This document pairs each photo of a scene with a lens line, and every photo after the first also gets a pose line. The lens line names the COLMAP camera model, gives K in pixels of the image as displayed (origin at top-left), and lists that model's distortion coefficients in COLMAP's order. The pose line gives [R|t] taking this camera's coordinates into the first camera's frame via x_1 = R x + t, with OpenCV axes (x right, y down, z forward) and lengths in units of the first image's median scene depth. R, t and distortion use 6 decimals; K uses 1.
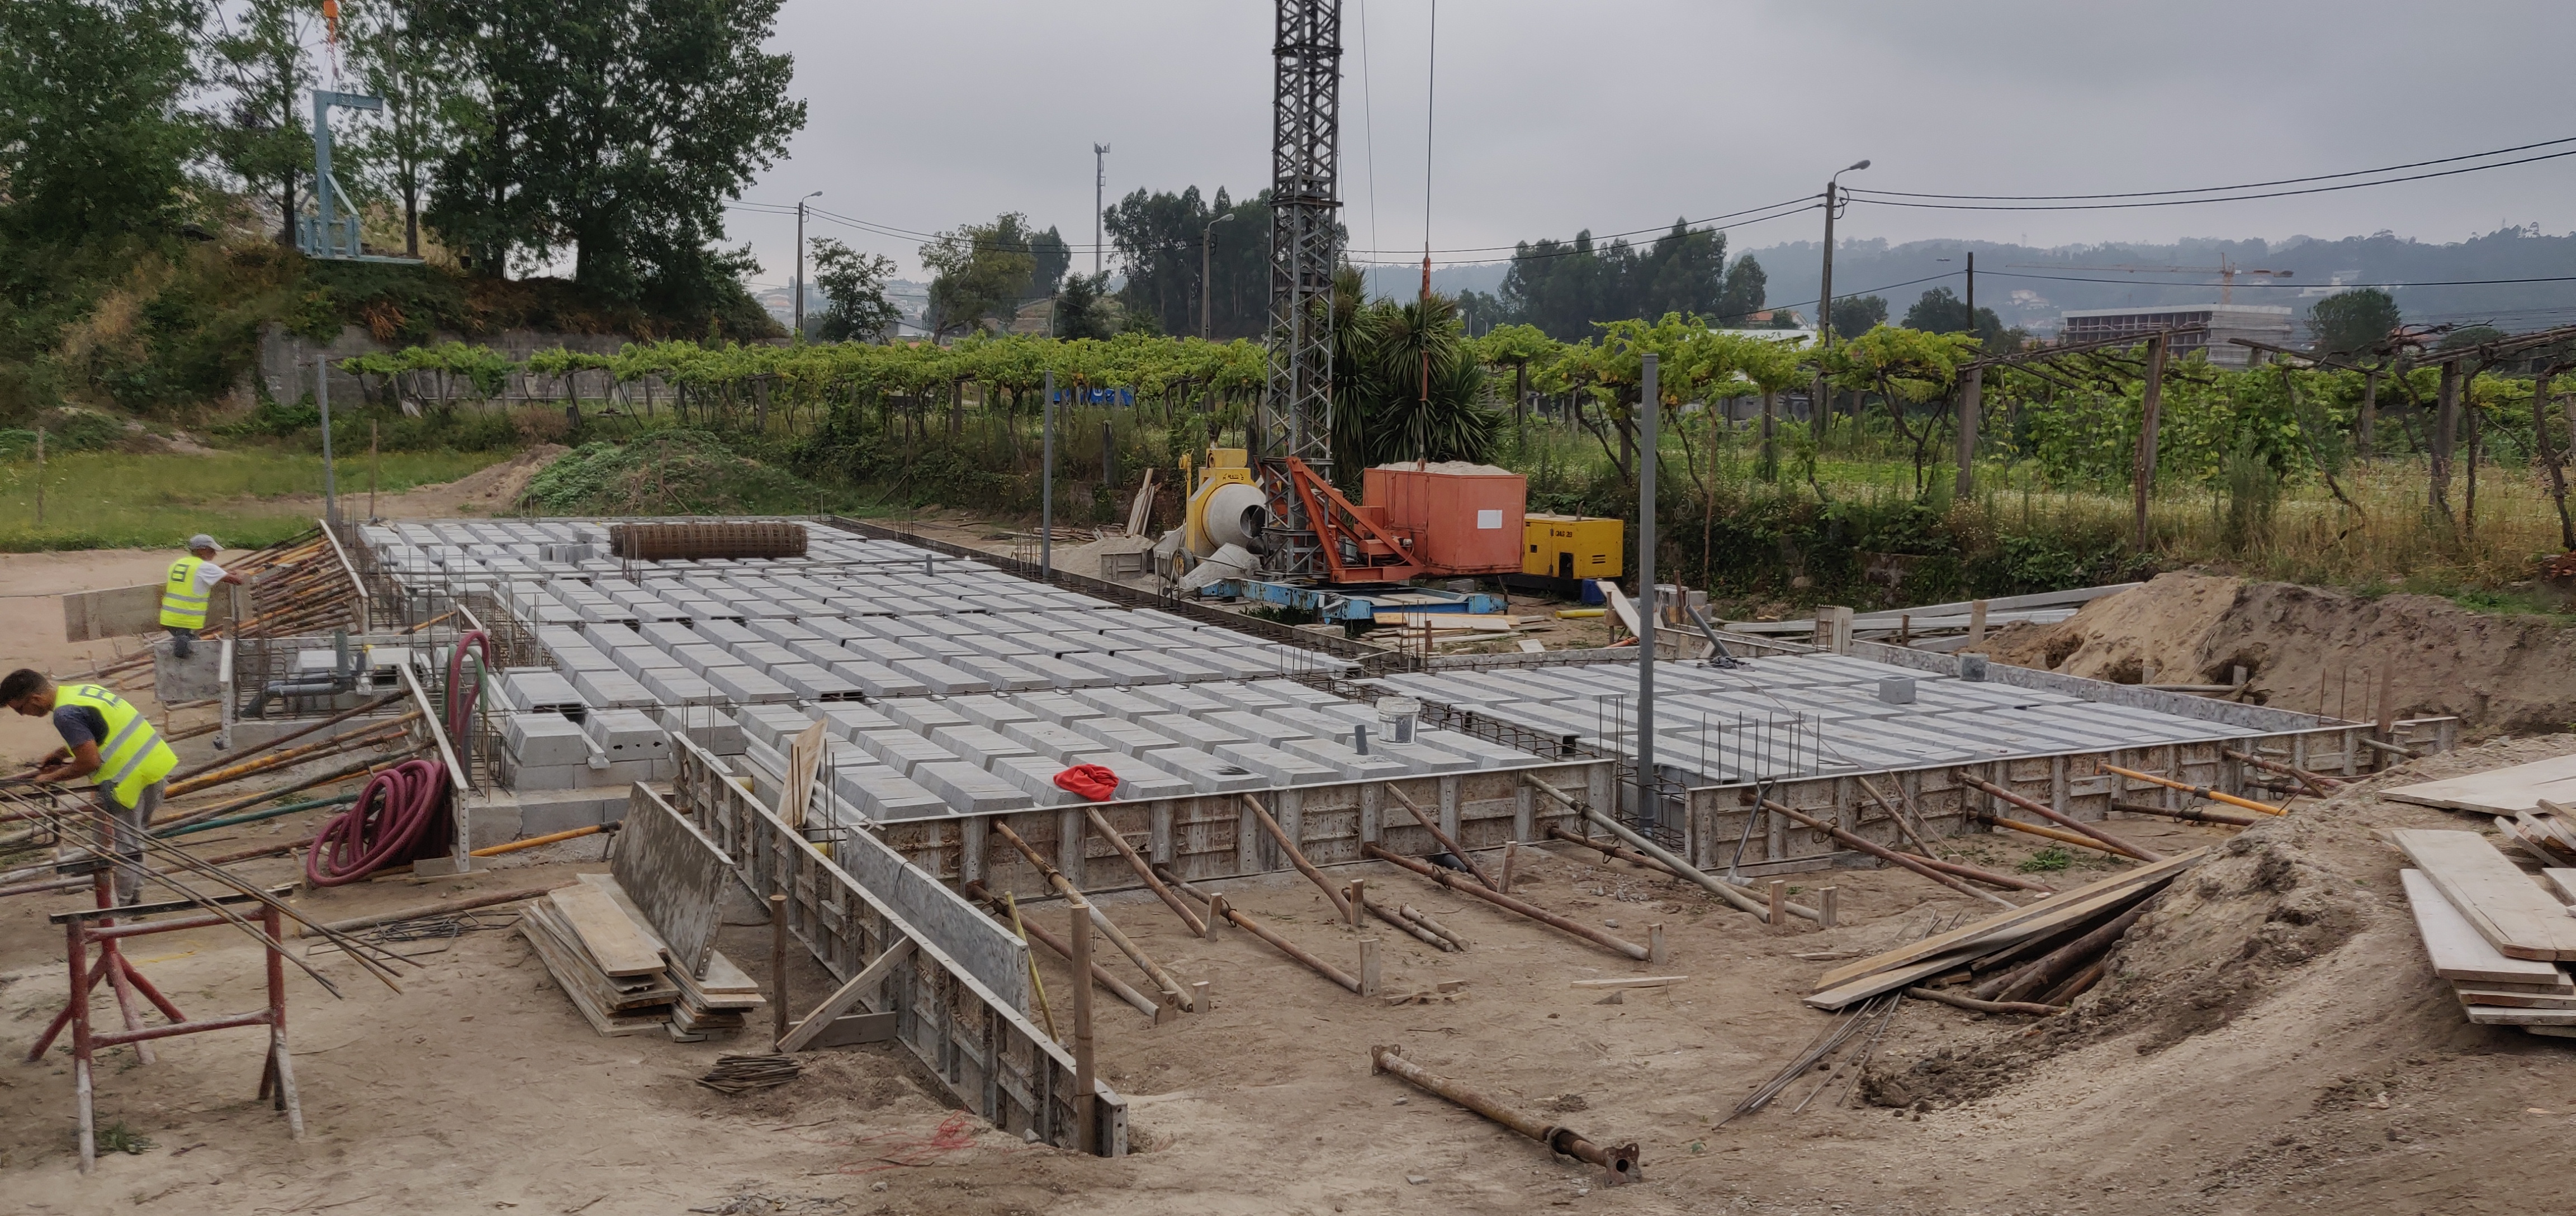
lens RADIAL K [[1980.0, 0, 1289.6], [0, 1980.0, 622.5], [0, 0, 1]] dist [0.015135, 0.029522]
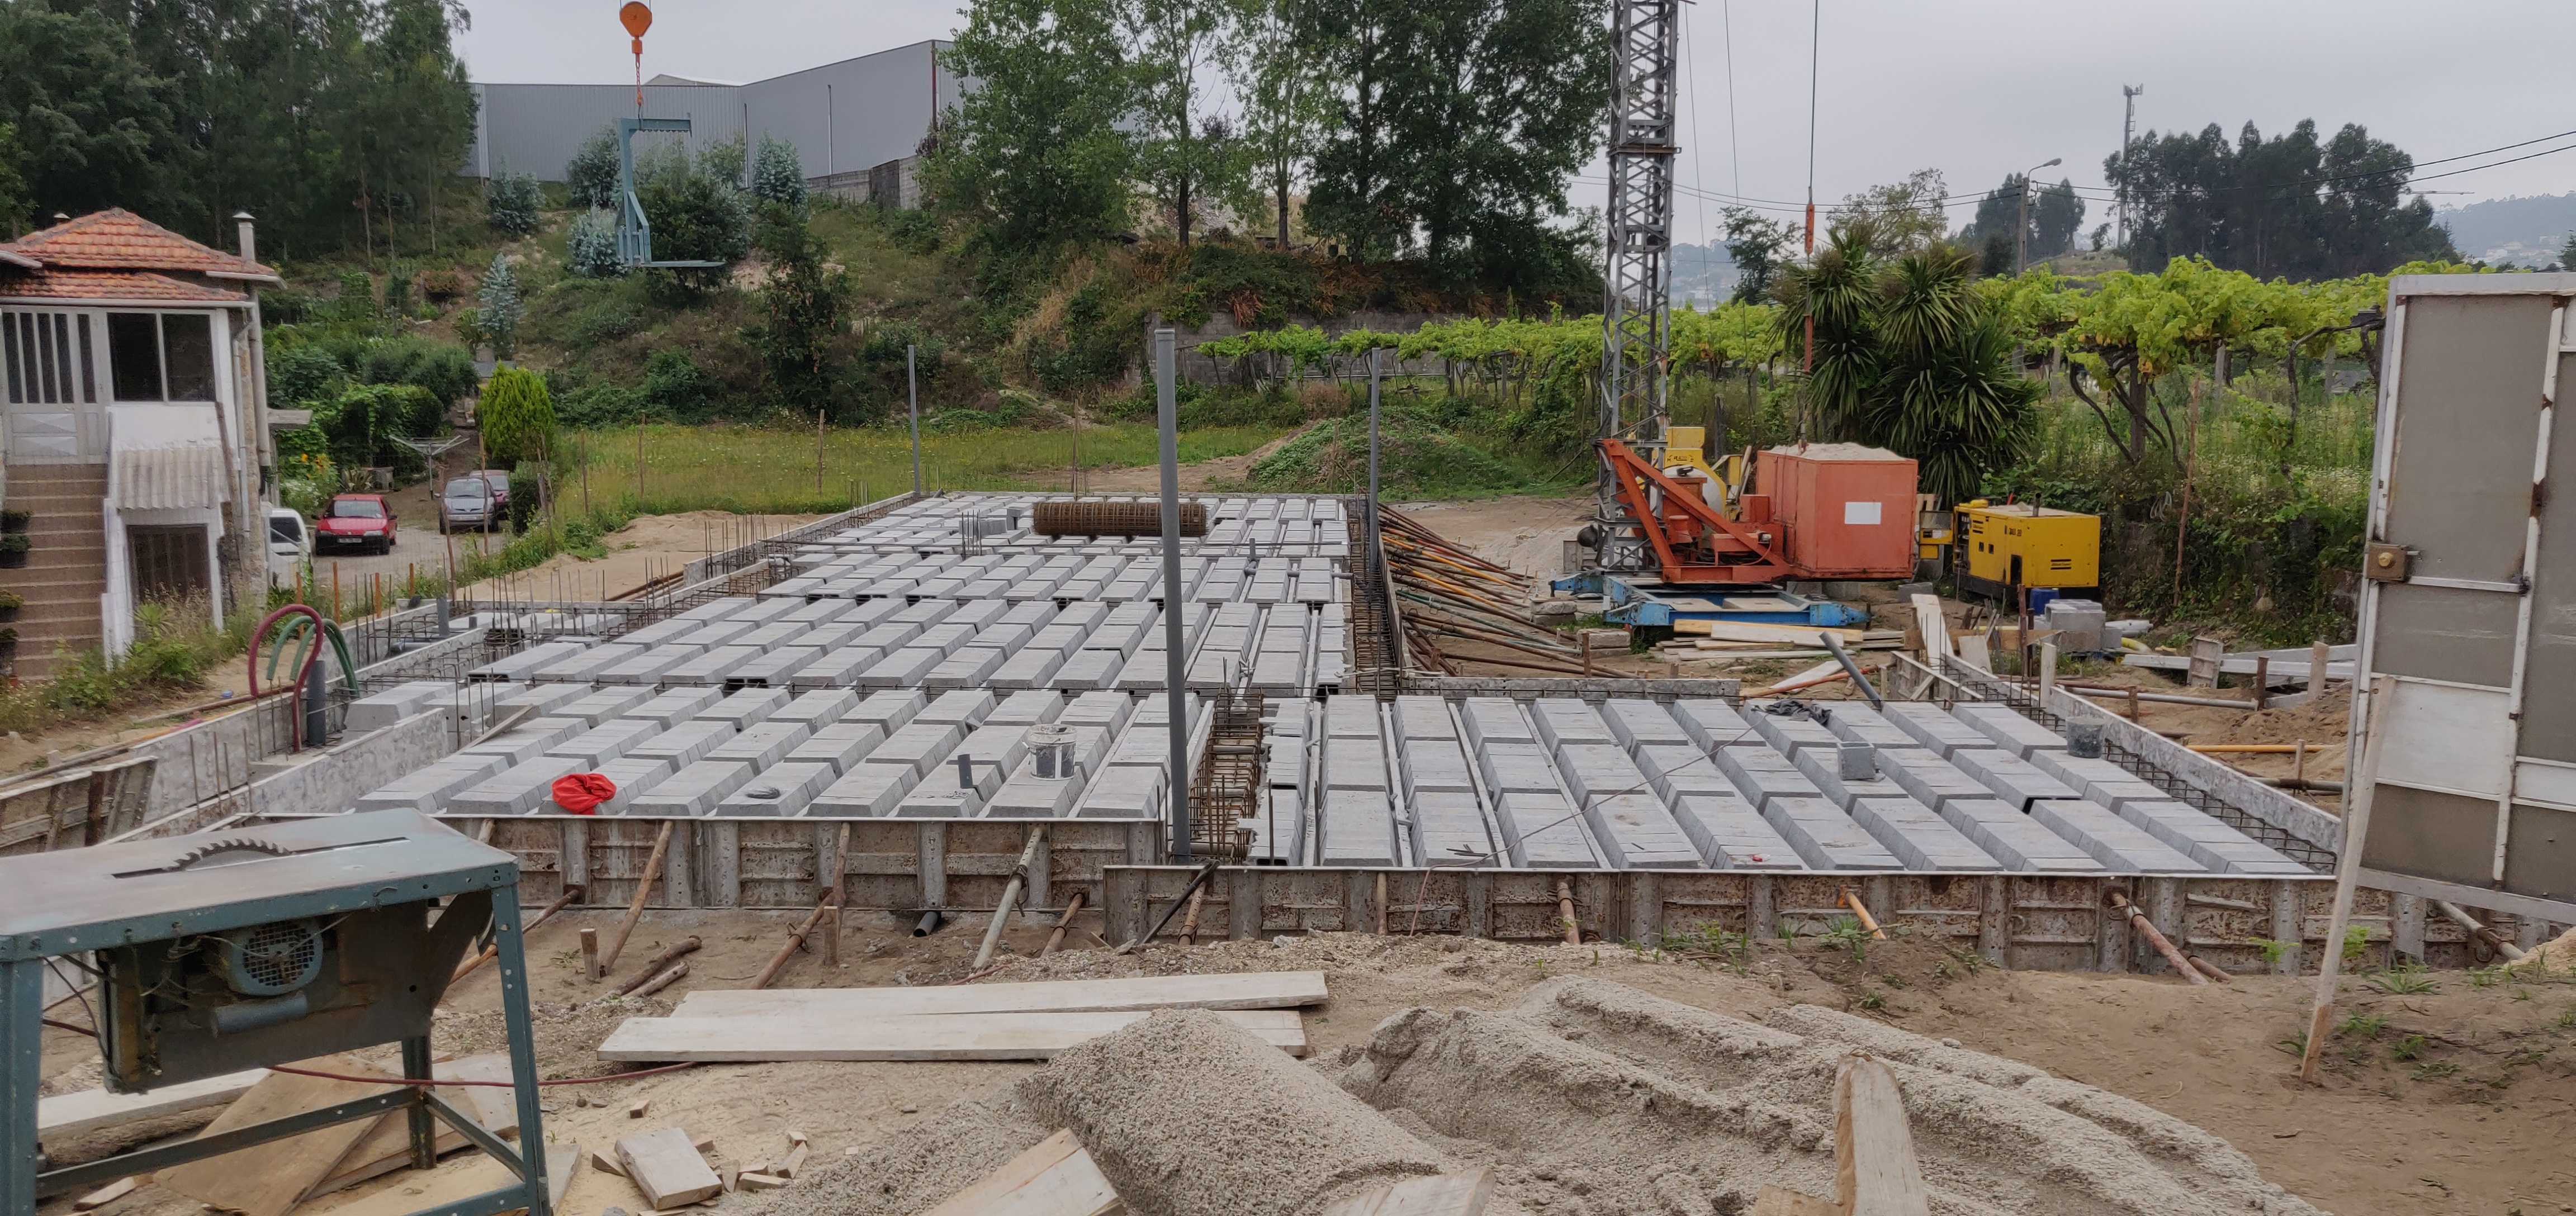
lens RADIAL K [[1980.0, 0, 1283.4], [0, 1980.0, 605.7], [0, 0, 1]] dist [0.015135, 0.029522]
pose [[0.871493, 0.043648, -0.488461, 0.107098], [-0.040638, 0.999033, 0.016766, -0.006186], [0.488721, 0.005239, 0.872424, 0.055417]]
